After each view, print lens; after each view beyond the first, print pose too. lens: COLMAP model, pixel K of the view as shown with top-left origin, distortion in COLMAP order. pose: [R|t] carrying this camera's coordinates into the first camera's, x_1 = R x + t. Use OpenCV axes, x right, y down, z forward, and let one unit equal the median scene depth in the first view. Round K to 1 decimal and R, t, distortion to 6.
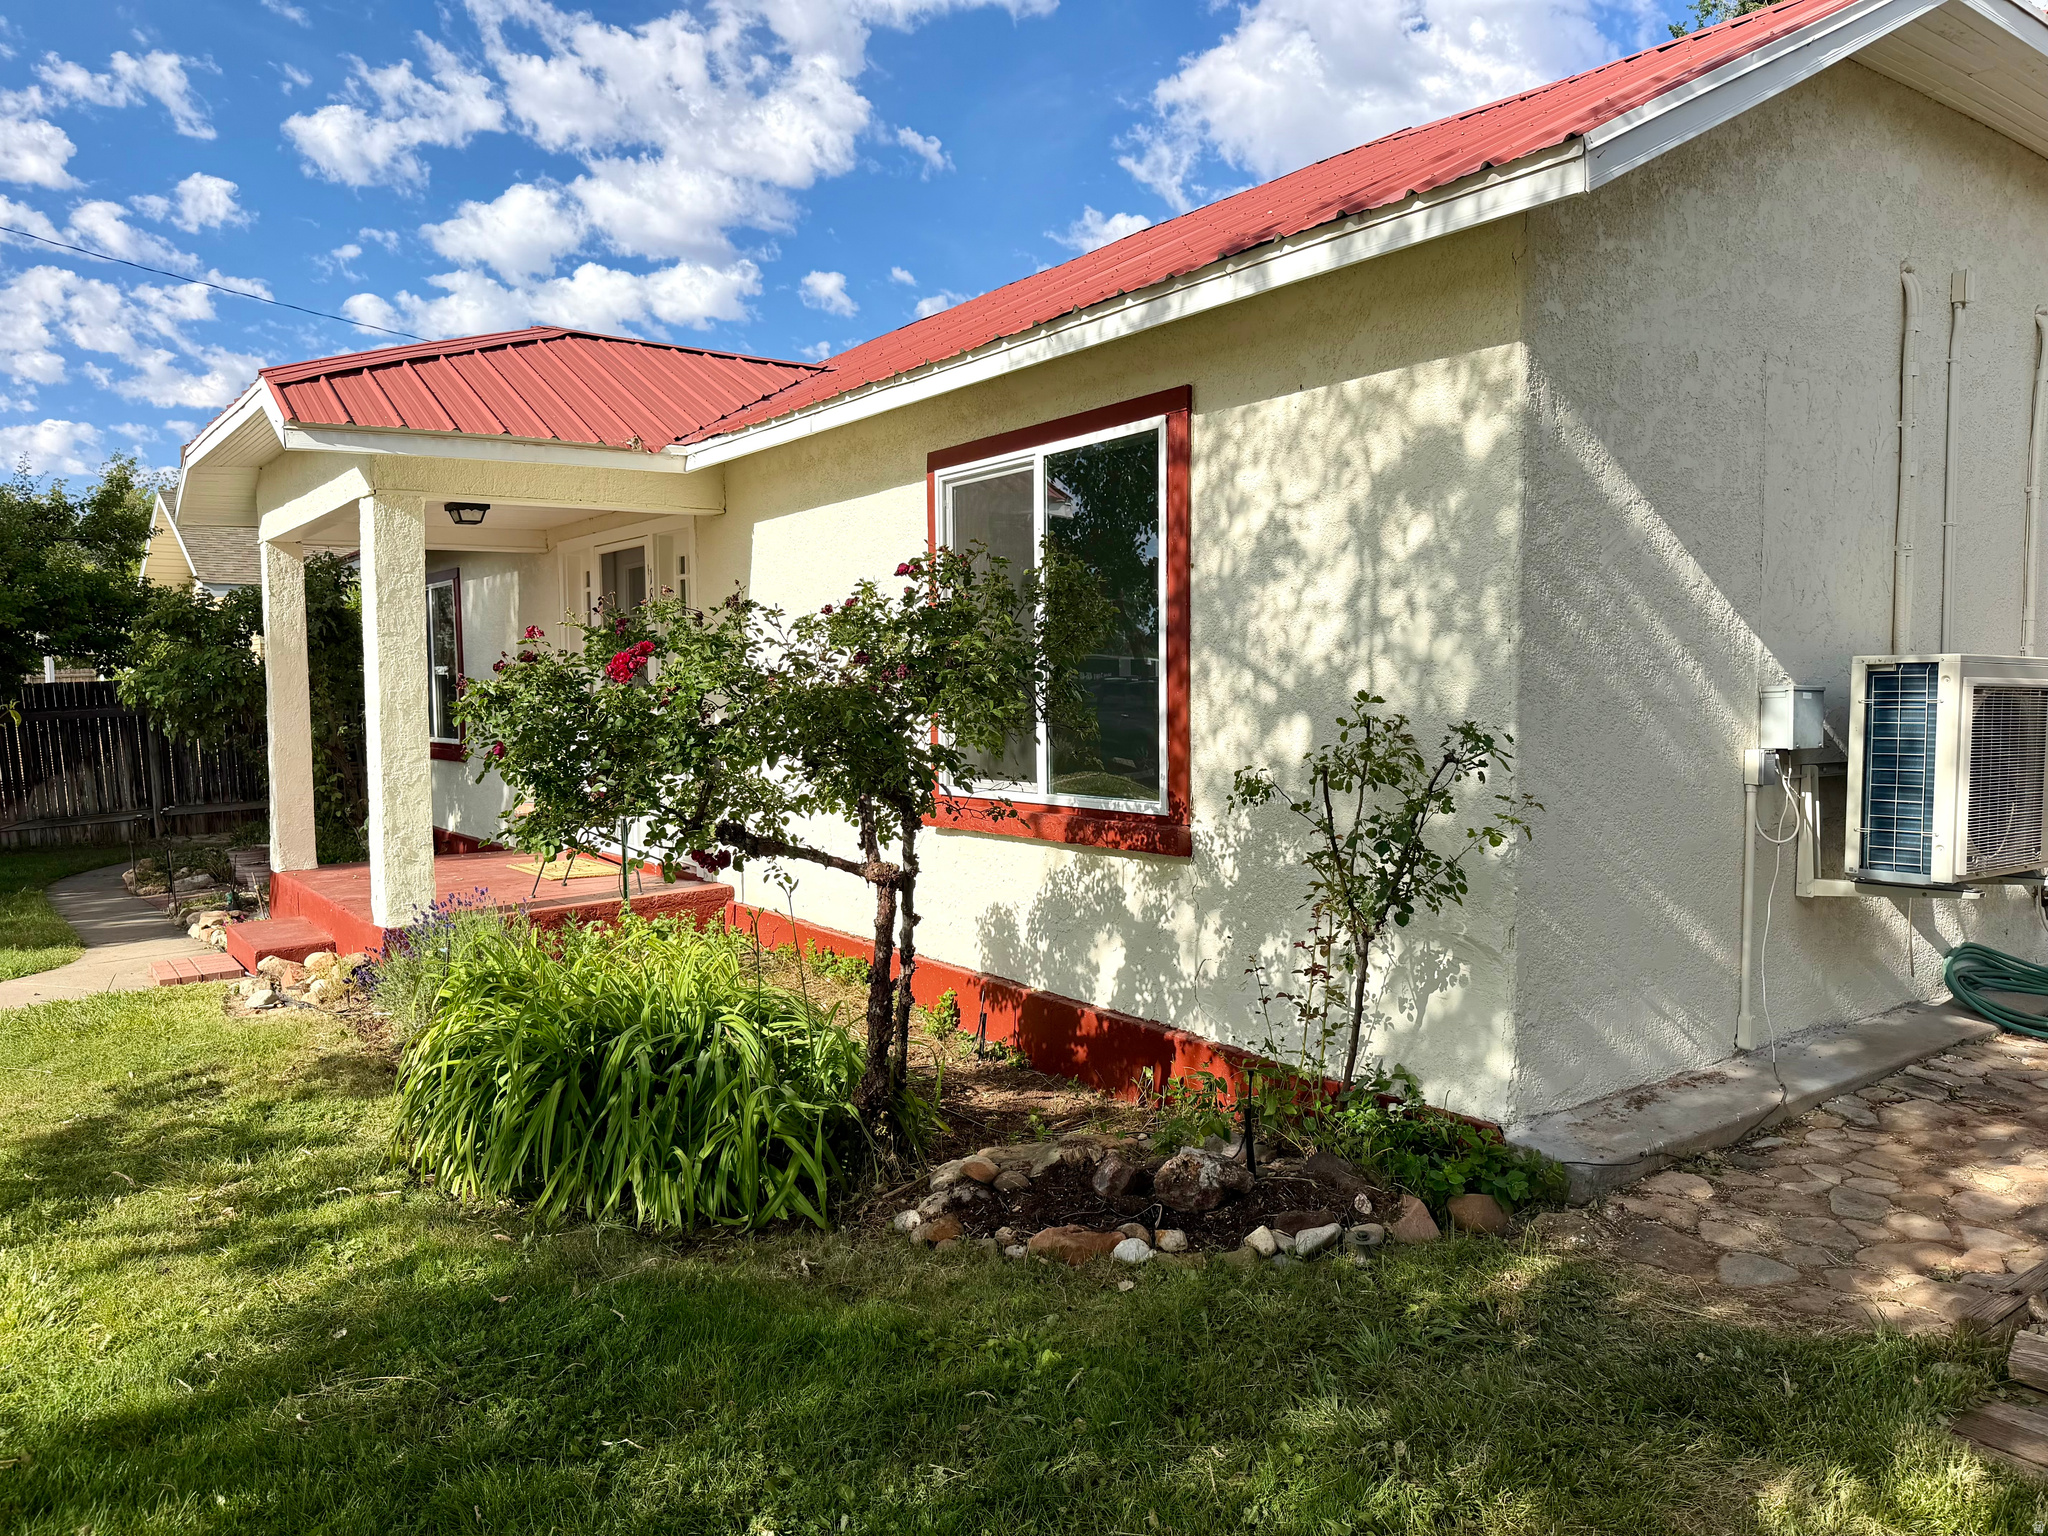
lens RADIAL K [[1458.0, 0, 1024.3], [0, 1458.0, 773.6], [0, 0, 1]] dist [0.061757, -0.061404]
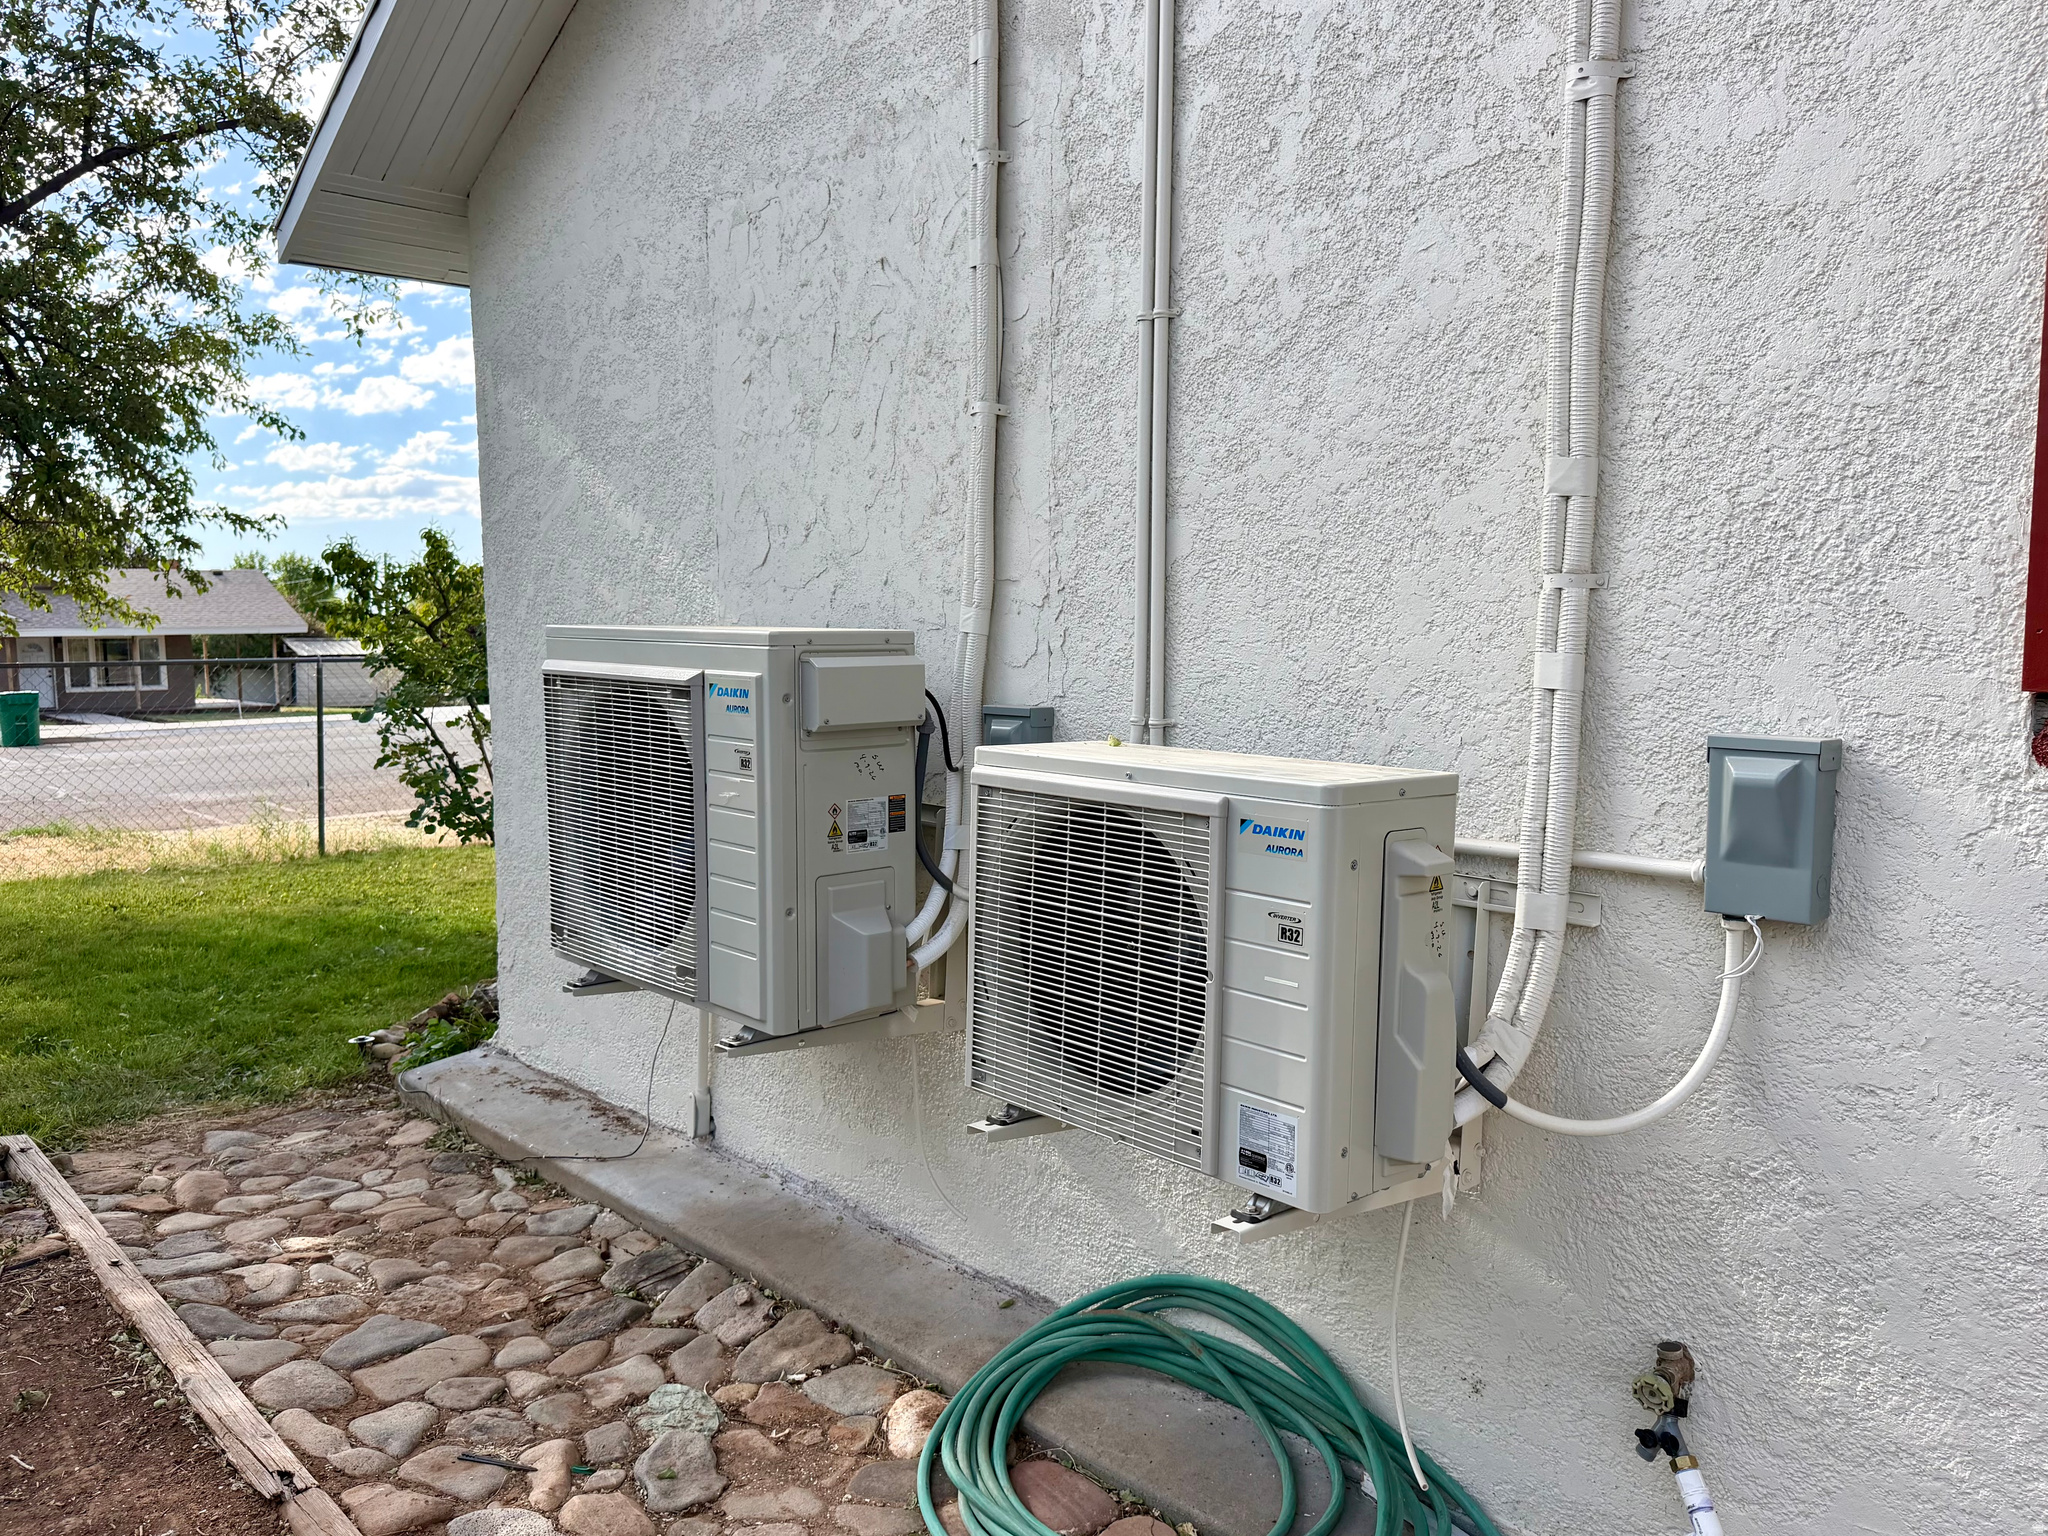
lens RADIAL K [[1458.0, 0, 1023.1], [0, 1458.0, 769.1], [0, 0, 1]] dist [0.061757, -0.061404]
pose [[0.098024, 0.104374, -0.989696, 1.249219], [-0.068307, 0.992845, 0.097941, -0.090721], [0.992837, 0.058002, 0.104452, 1.091289]]
